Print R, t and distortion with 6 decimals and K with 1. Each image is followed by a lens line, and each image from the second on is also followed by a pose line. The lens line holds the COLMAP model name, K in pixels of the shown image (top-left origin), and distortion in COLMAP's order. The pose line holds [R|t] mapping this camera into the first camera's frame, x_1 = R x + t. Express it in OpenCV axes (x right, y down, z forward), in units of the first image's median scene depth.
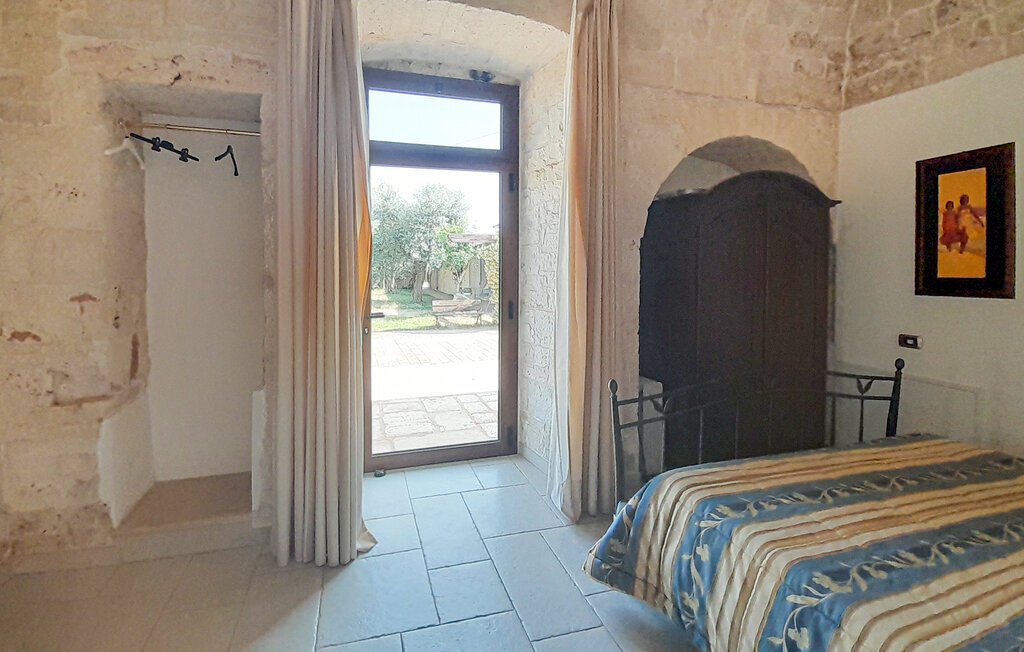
lens RADIAL K [[417.2, 0, 458.1], [0, 417.2, 278.6], [0, 0, 1]] dist [-0.014425, -0.000525]
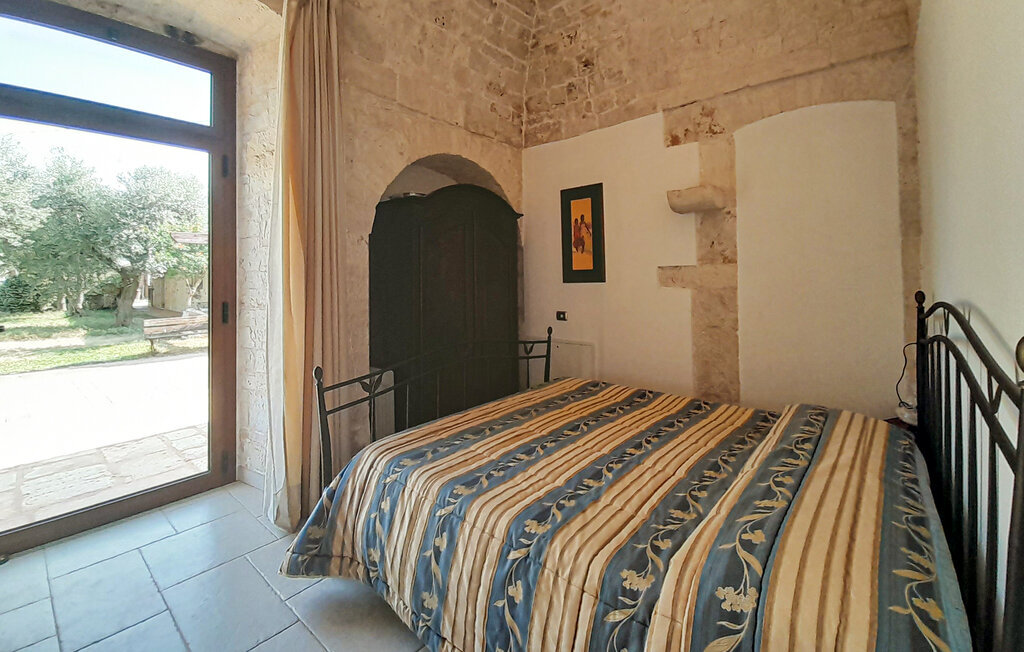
lens RADIAL K [[423.9, 0, 528.2], [0, 423.9, 266.9], [0, 0, 1]] dist [-0.012177, -0.000639]
pose [[0.794116, 0.011034, 0.607667, 0.126044], [0.024213, 0.998467, -0.049773, 0.056542], [-0.607284, 0.054239, 0.792631, -0.102796]]
